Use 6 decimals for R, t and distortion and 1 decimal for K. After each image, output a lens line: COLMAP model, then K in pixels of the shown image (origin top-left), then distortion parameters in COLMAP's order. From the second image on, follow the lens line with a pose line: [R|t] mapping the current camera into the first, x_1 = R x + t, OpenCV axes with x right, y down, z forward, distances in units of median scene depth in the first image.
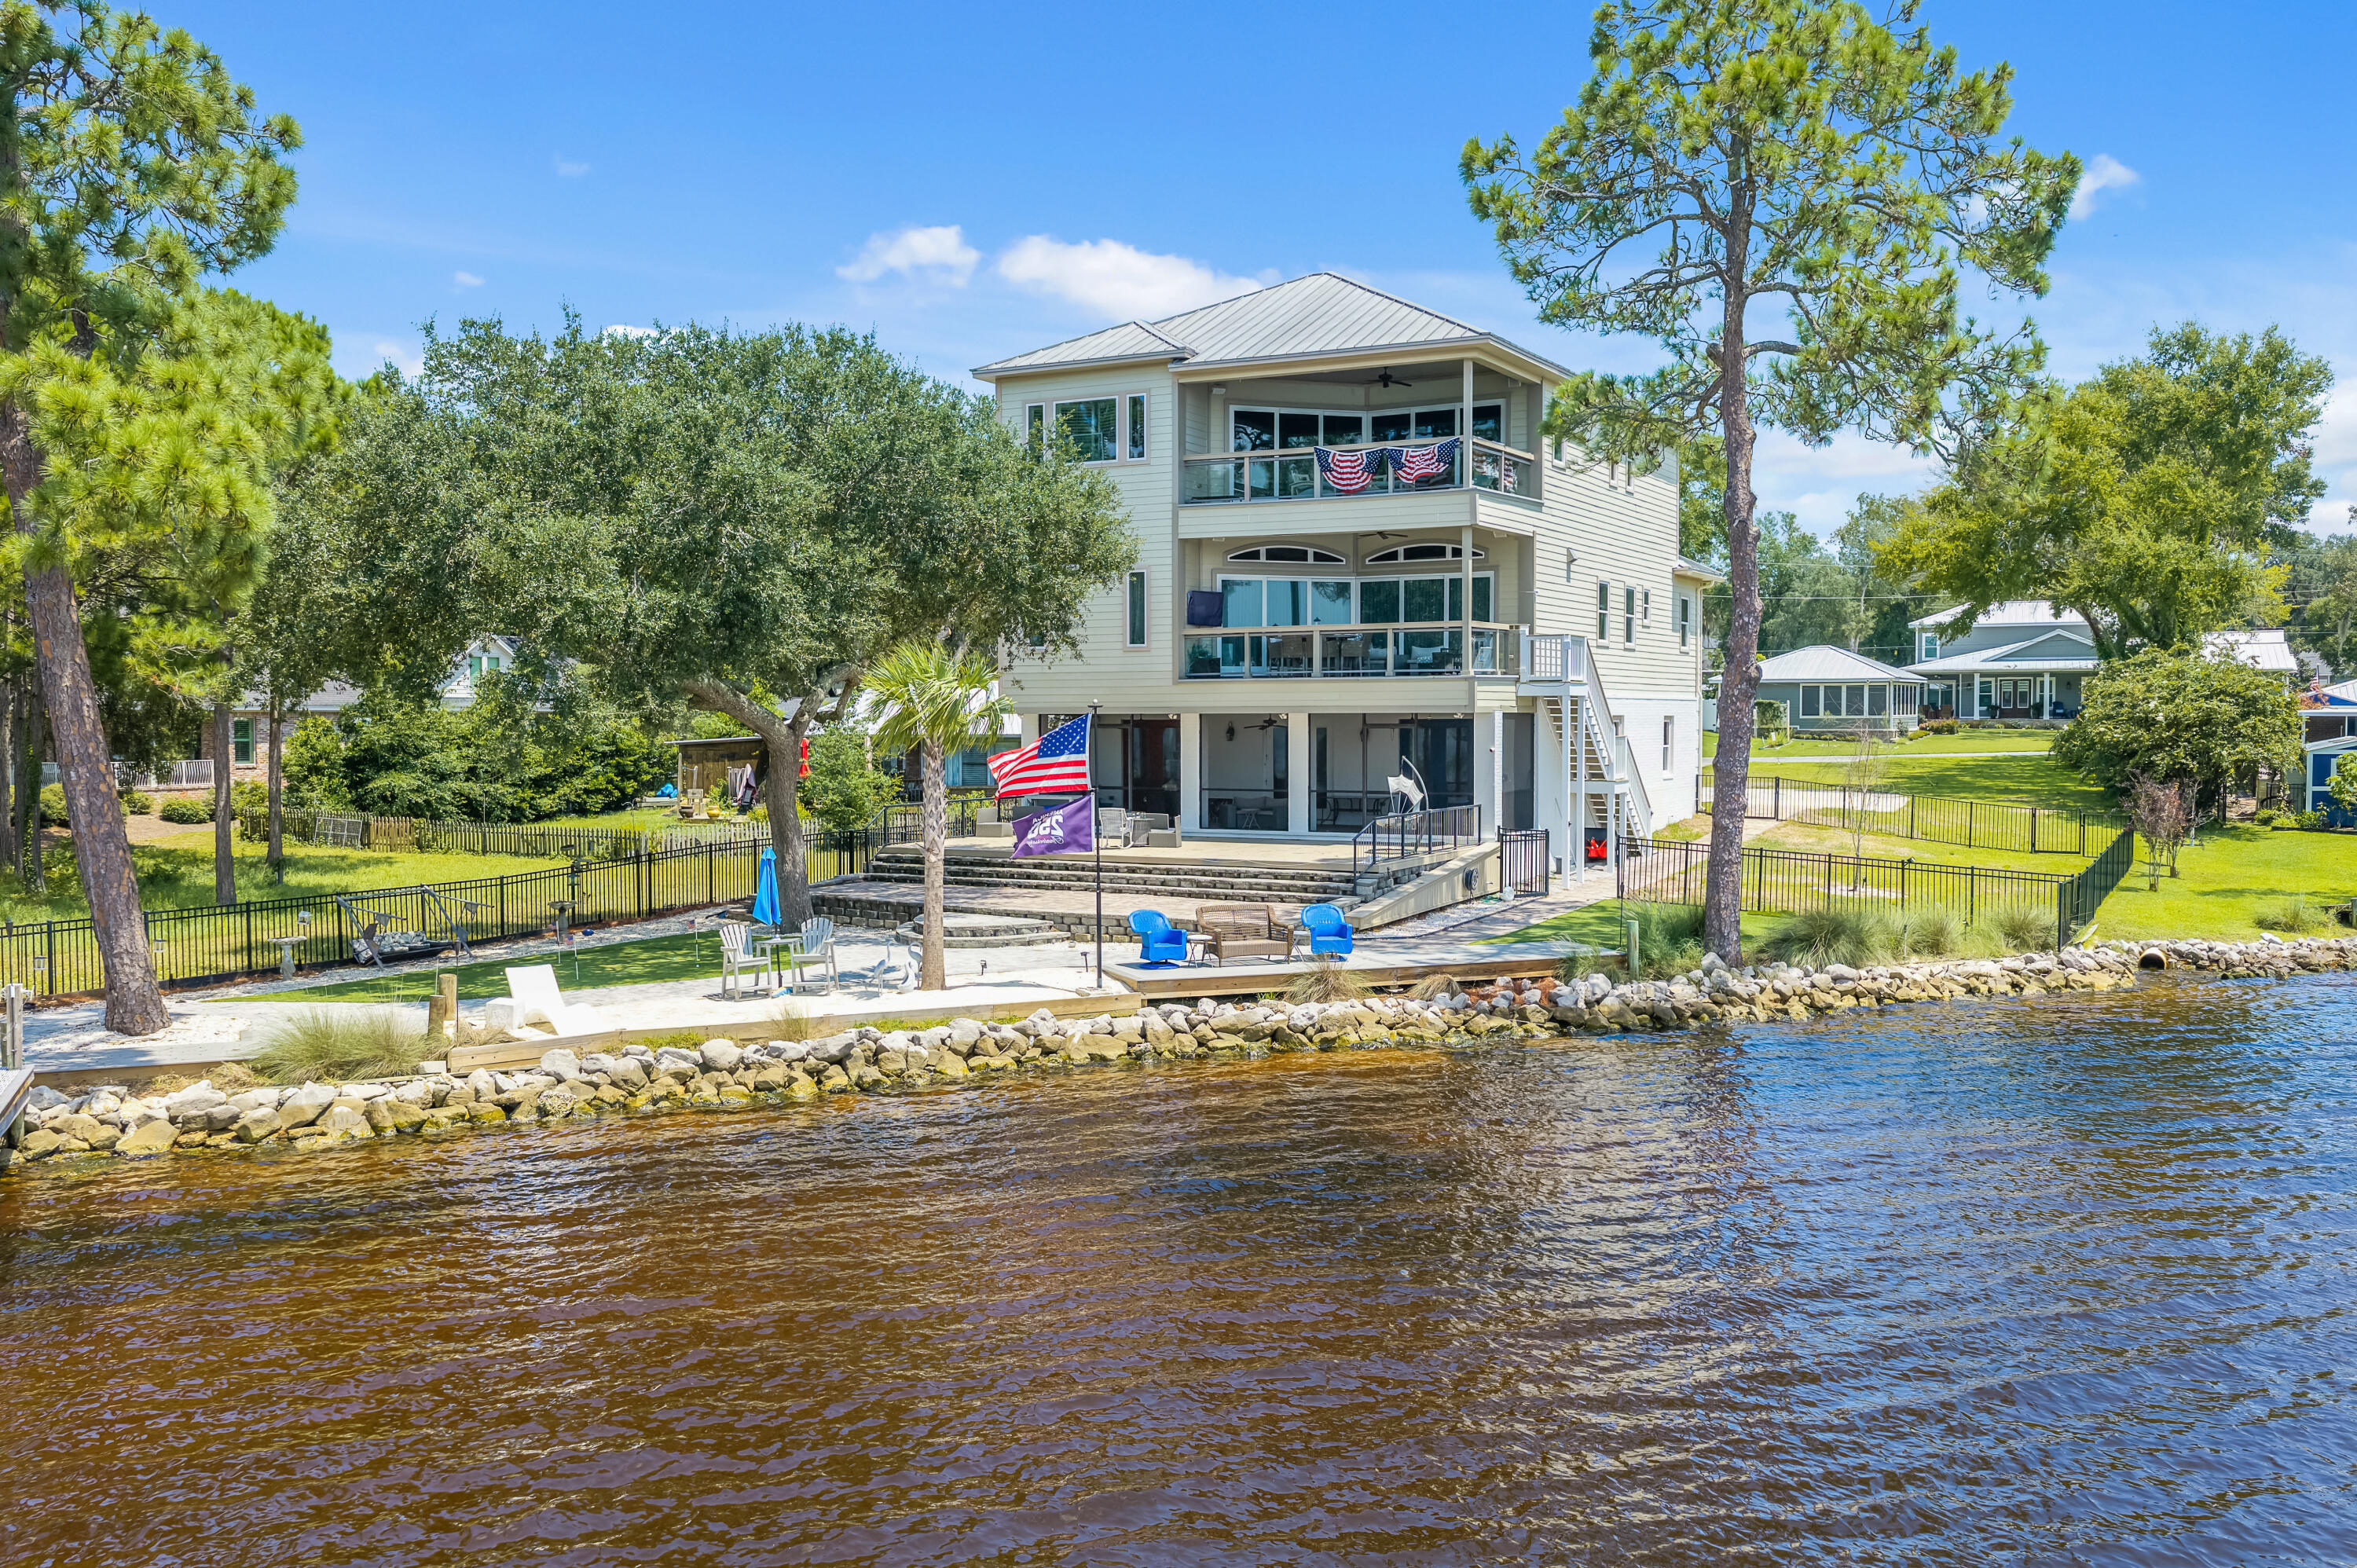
lens RADIAL K [[1925.6, 0, 1175.3], [0, 1925.6, 782.1], [0, 0, 1]] dist [0.009815, -0.003389]
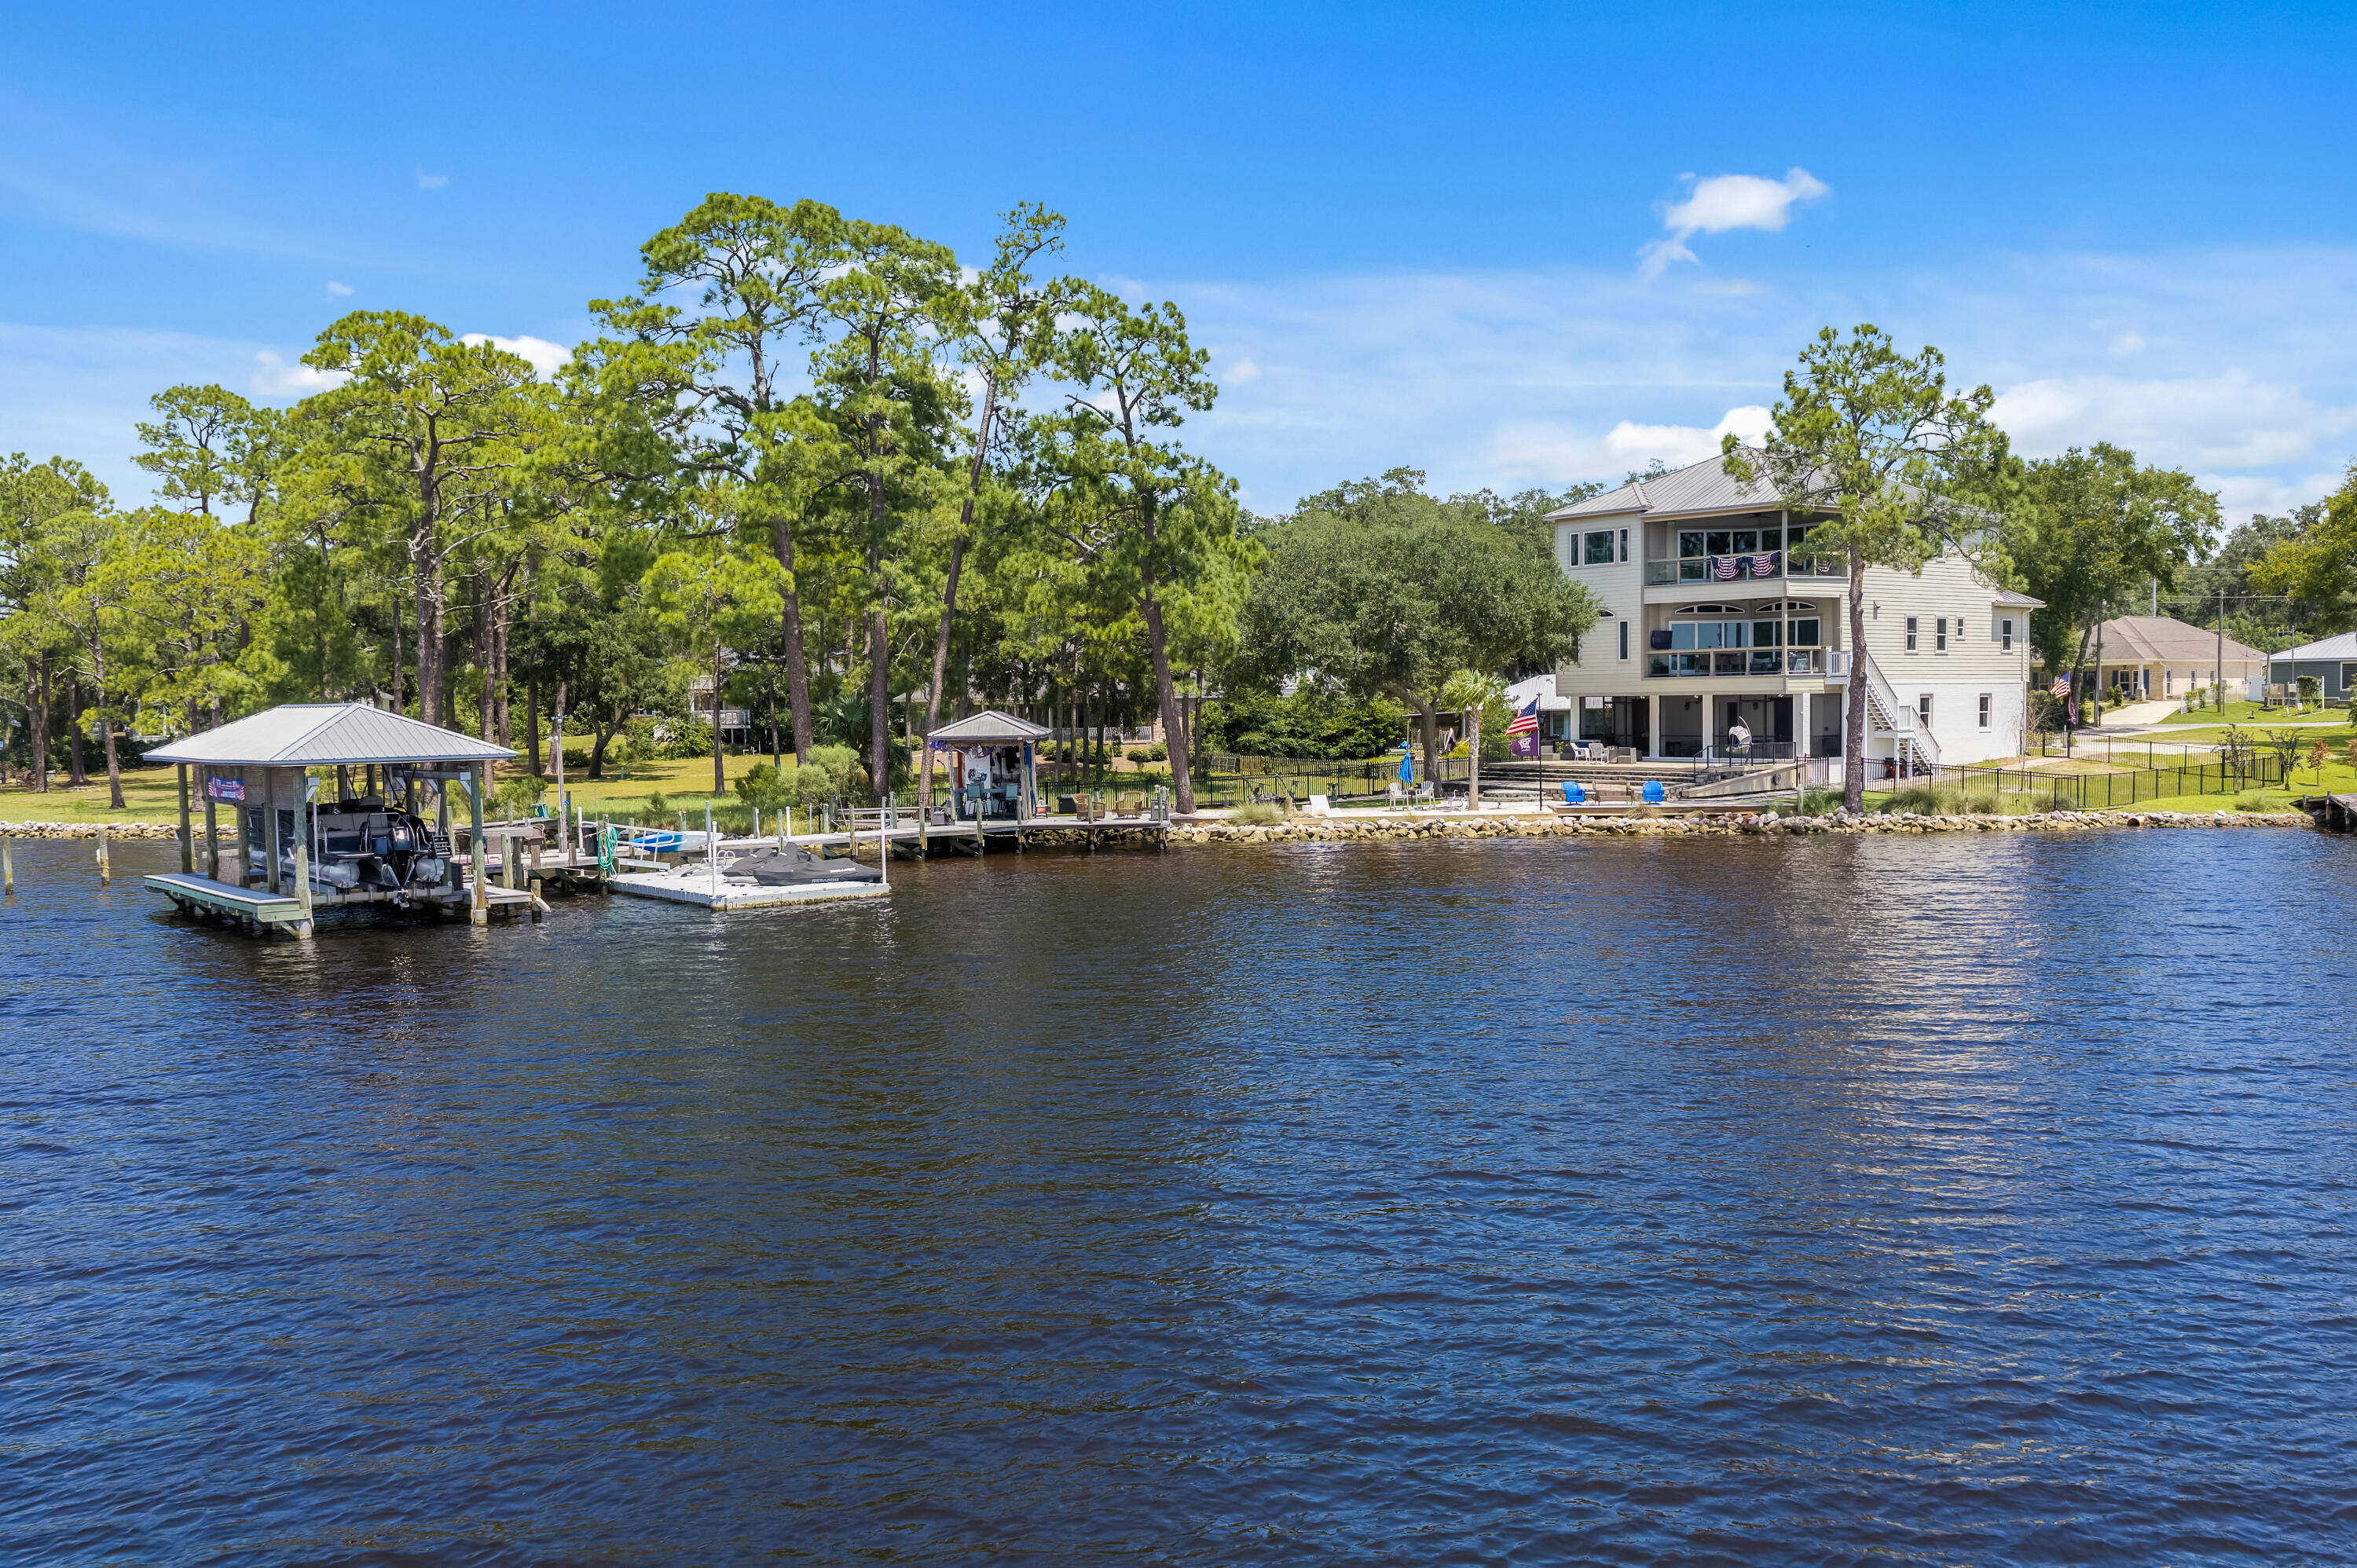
lens RADIAL K [[1925.6, 0, 1179.7], [0, 1925.6, 782.3], [0, 0, 1]] dist [0.009815, -0.003389]
pose [[0.920186, 0.007876, -0.391402, 0.374799], [-0.003629, 0.999926, 0.011590, 0.034009], [0.391464, -0.009244, 0.920147, -1.075807]]
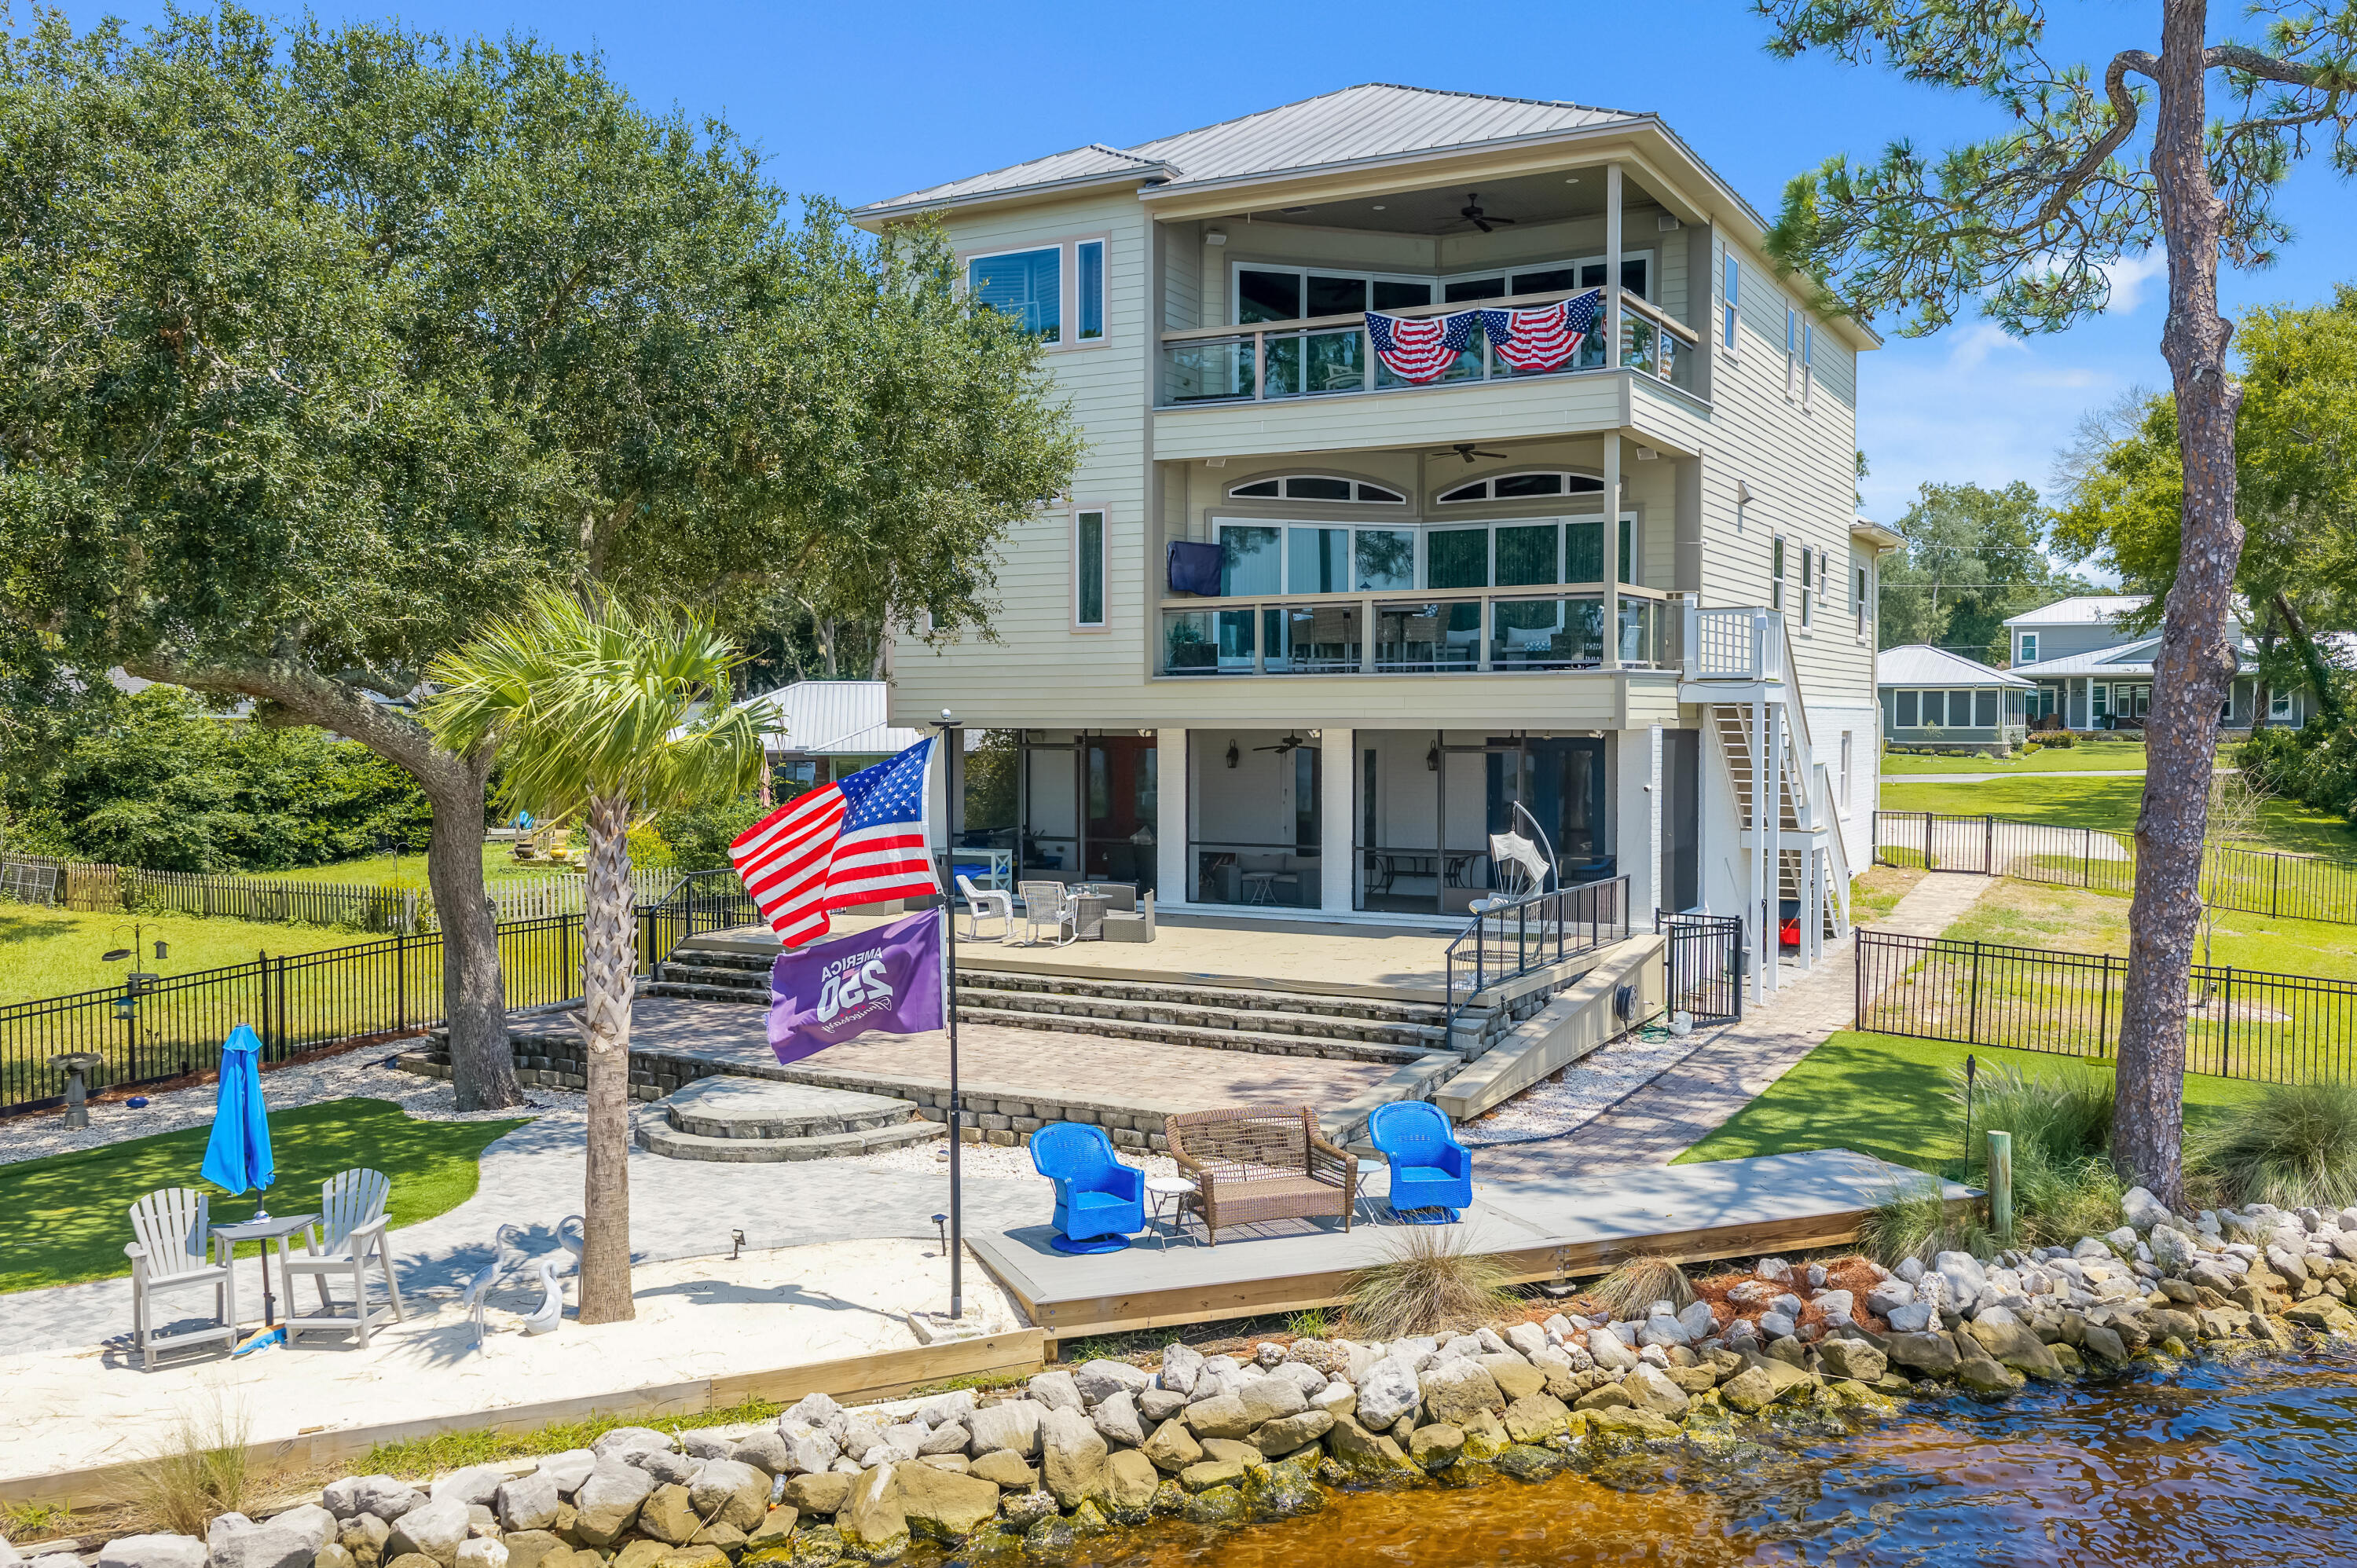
lens RADIAL K [[1925.6, 0, 1174.6], [0, 1925.6, 796.9], [0, 0, 1]] dist [0.009815, -0.003389]
pose [[0.999997, 0.002225, -0.000966, 0.011077], [-0.002221, 0.999986, 0.004729, -0.017980], [0.000976, -0.004727, 0.999988, 0.400250]]
